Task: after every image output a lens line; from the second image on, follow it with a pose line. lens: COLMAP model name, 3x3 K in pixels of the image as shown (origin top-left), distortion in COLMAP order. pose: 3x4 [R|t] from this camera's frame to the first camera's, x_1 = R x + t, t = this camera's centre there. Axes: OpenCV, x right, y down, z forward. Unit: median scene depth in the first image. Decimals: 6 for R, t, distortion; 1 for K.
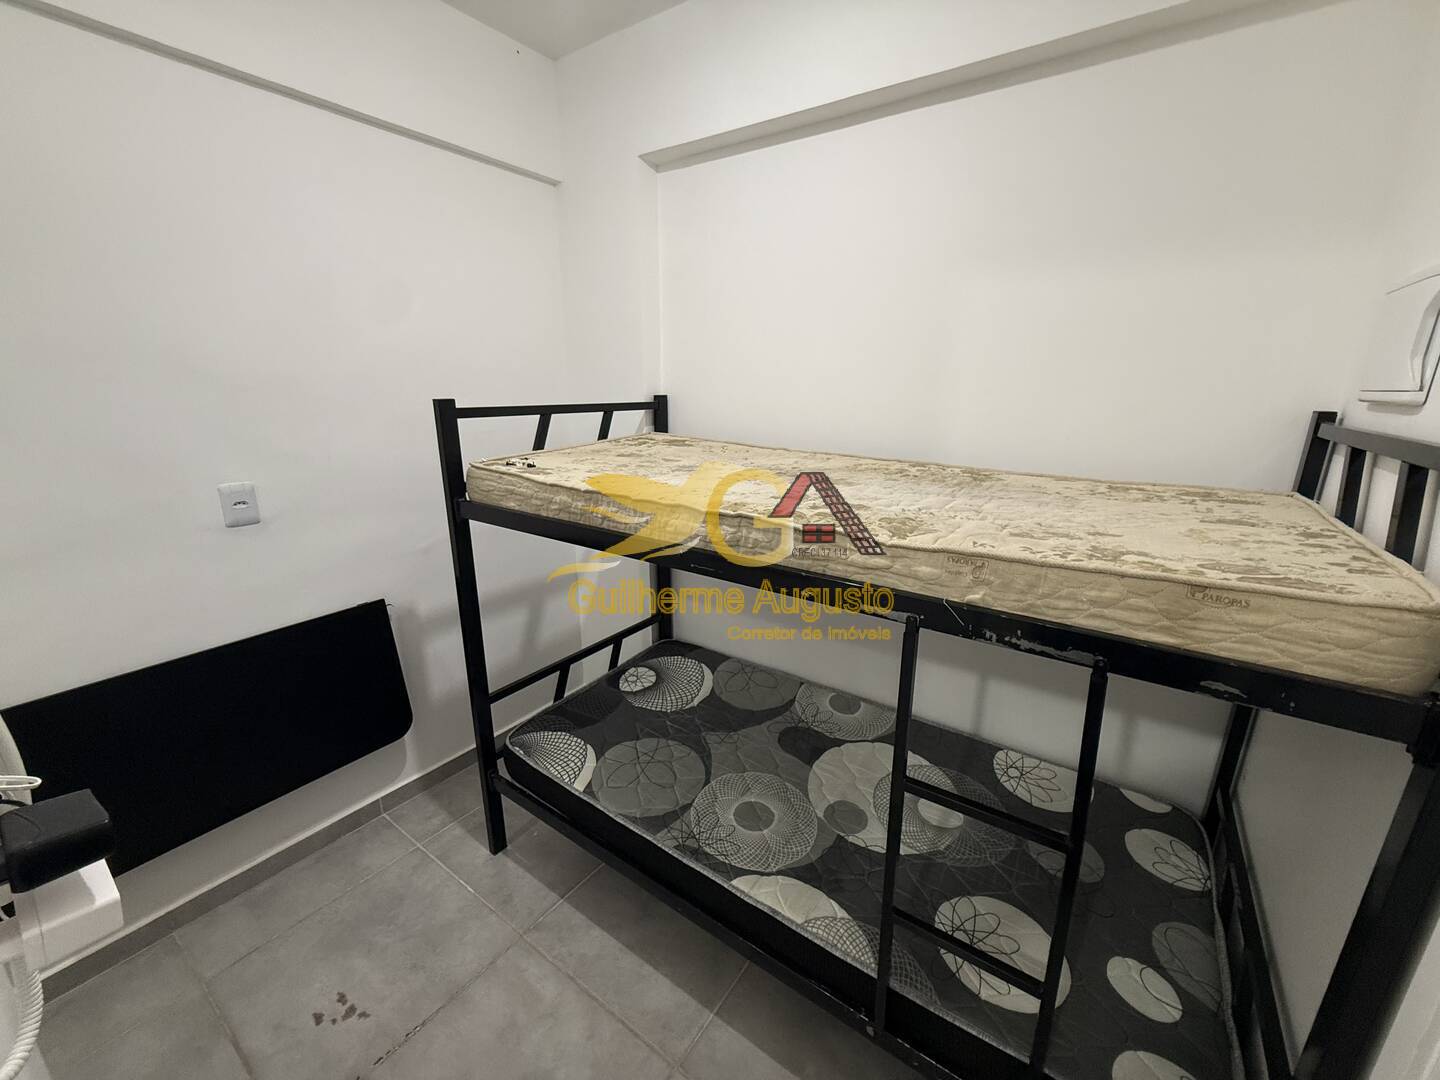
lens RADIAL K [[571.7, 0, 725.8], [0, 571.7, 540.0], [0, 0, 1]] dist [0.000385, 0.000316]
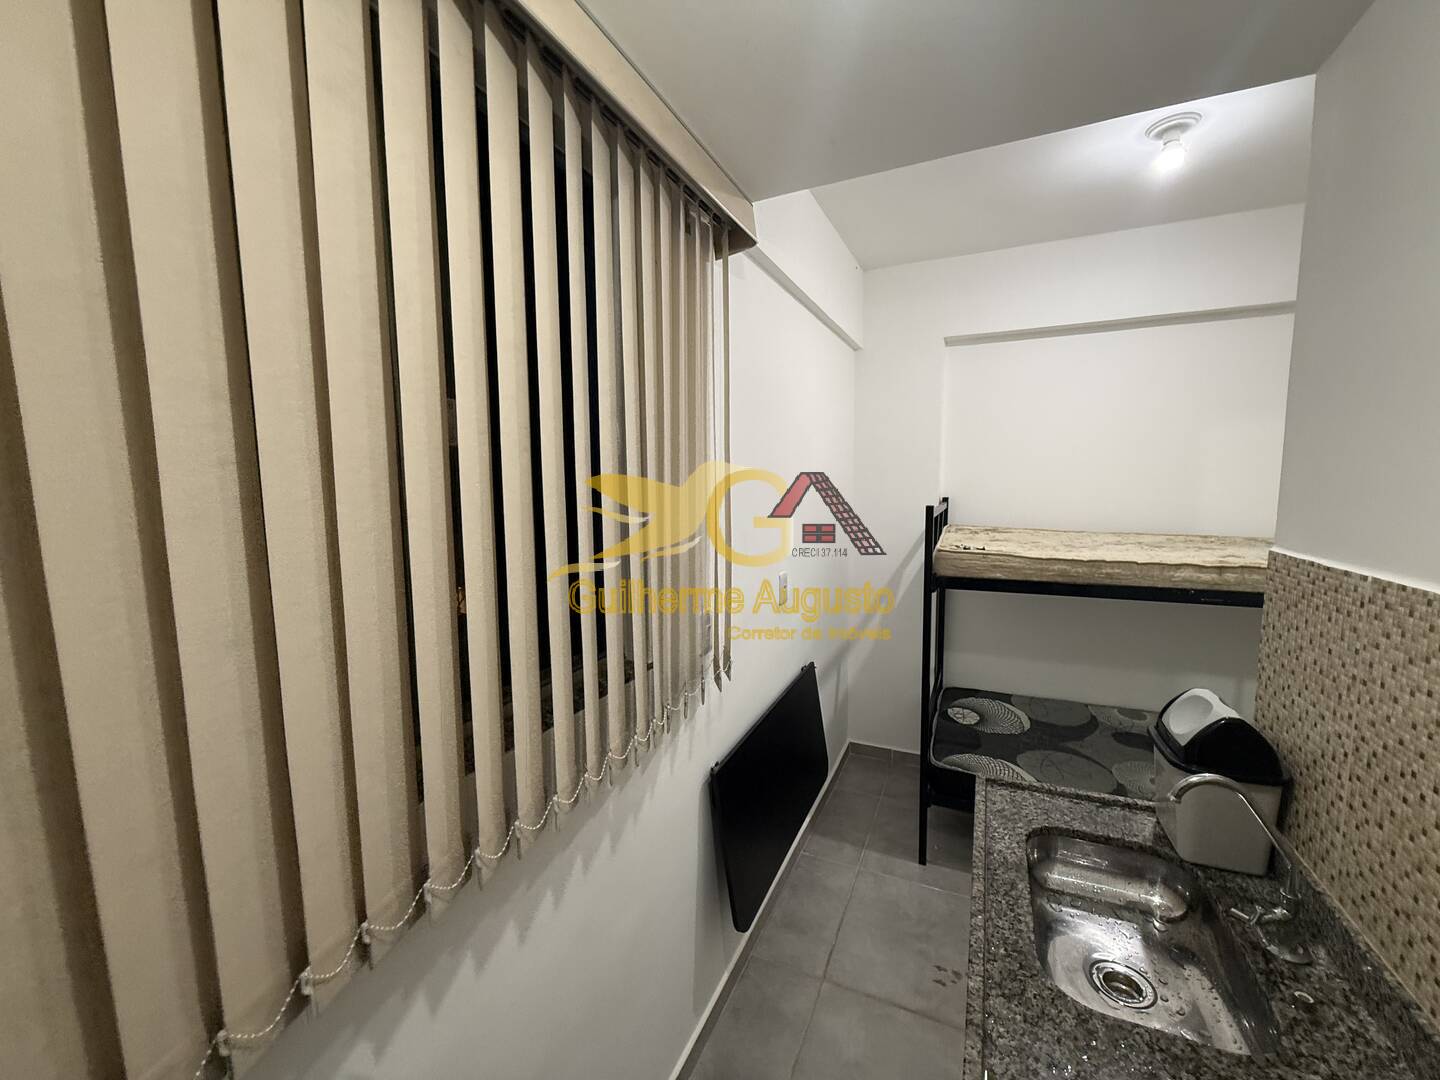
lens RADIAL K [[571.7, 0, 725.8], [0, 571.7, 540.0], [0, 0, 1]] dist [0.000385, 0.000316]
pose [[0.983237, -0.042877, 0.177217, -1.262254], [0.070628, 0.985639, -0.153388, 0.023299], [-0.168095, 0.163333, 0.972145, -0.299043]]
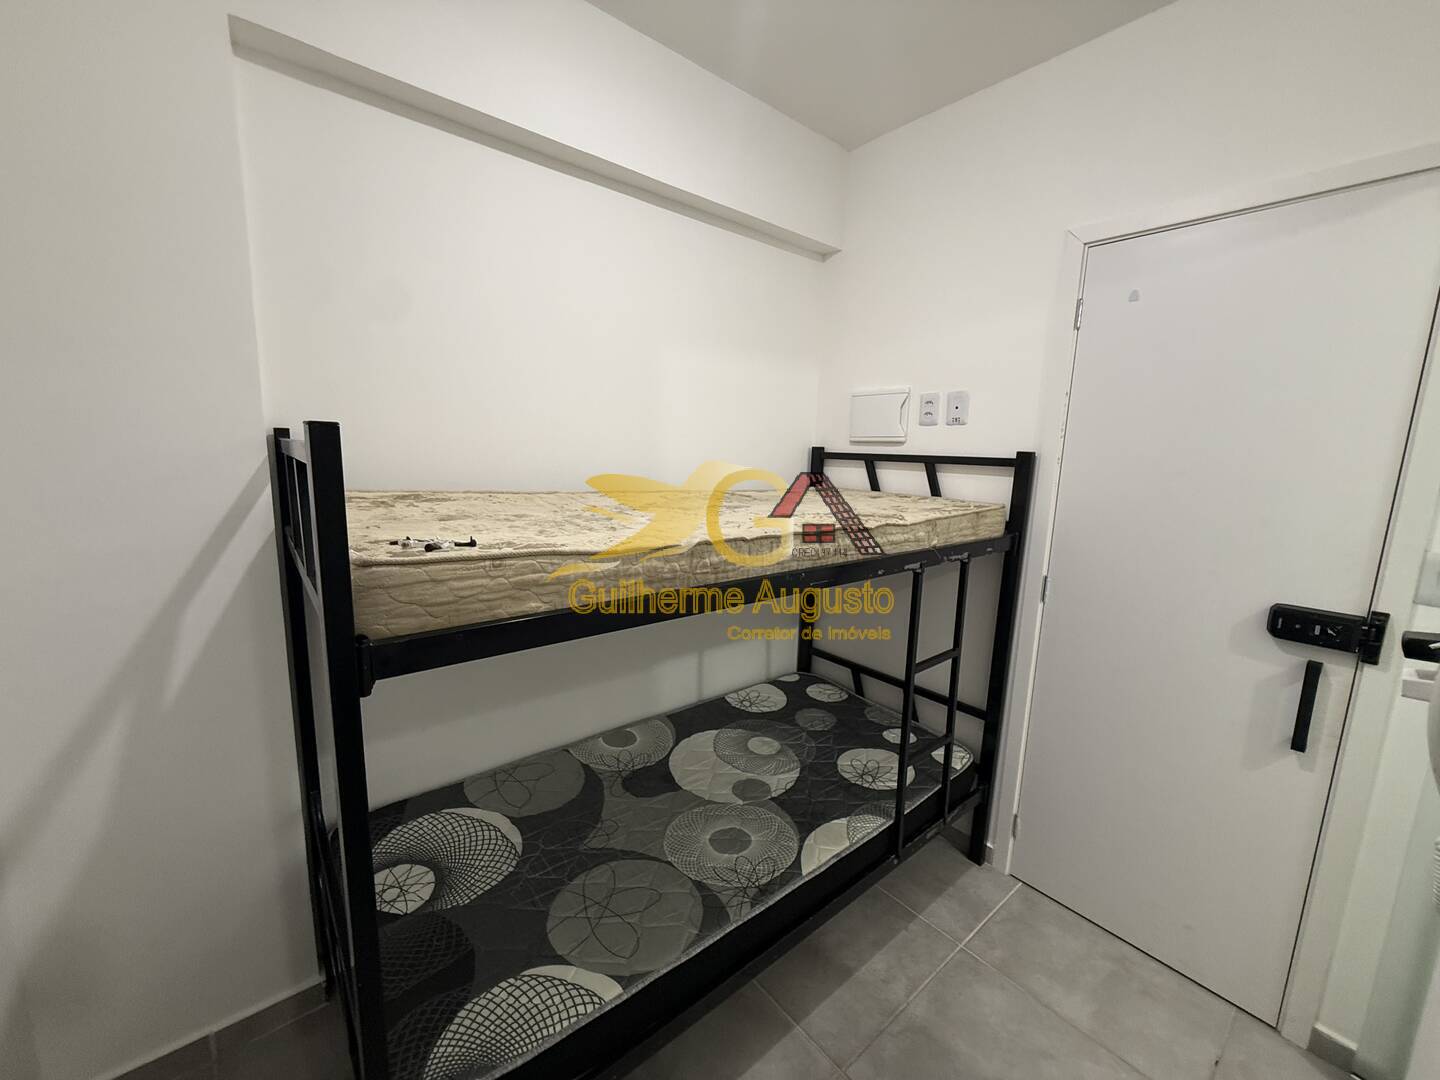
lens RADIAL K [[571.7, 0, 725.8], [0, 571.7, 540.0], [0, 0, 1]] dist [0.000385, 0.000316]
pose [[0.261856, -0.153722, 0.952786, -0.841123], [0.230454, 0.968634, 0.092942, -0.131302], [-0.937189, 0.195236, 0.289068, 0.610883]]
